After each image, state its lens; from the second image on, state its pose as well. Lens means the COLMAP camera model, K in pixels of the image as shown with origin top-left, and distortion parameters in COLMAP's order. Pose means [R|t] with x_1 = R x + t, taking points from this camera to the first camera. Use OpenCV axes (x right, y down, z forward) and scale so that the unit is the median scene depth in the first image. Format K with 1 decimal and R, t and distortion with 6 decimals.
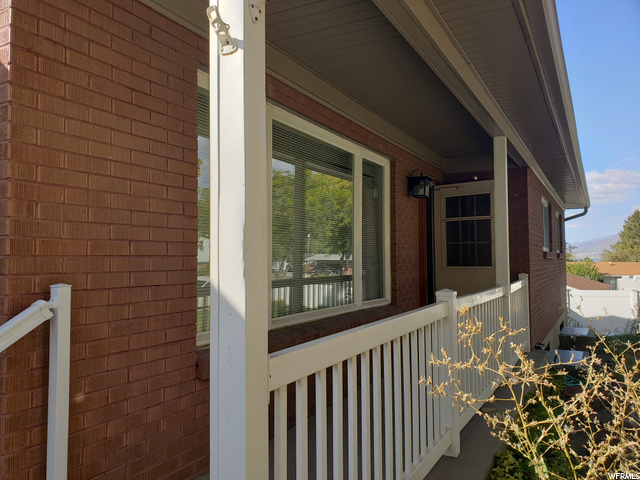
lens RADIAL K [[497.3, 0, 320.0], [0, 497.3, 240.0], [0, 0, 1]] dist [0.001207, 0.000054]
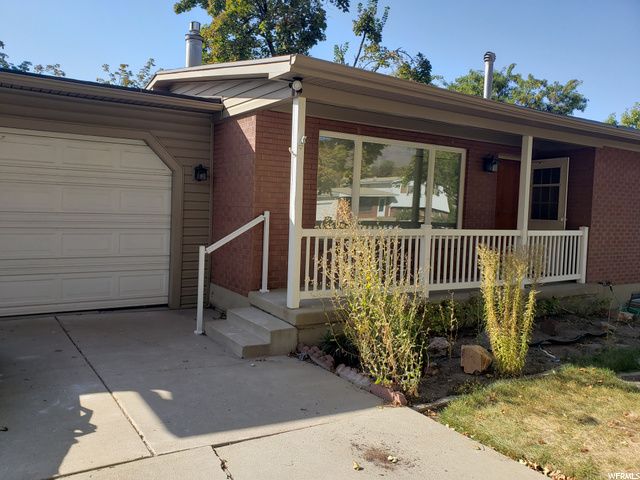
lens RADIAL K [[518.7, 0, 320.0], [0, 518.7, 240.0], [0, 0, 1]] dist [0.000972, -0.000119]
pose [[0.886967, 0.063942, -0.457386, 1.369582], [-0.020965, 0.994923, 0.098432, -0.068004], [0.461357, -0.077717, 0.883804, -1.897439]]
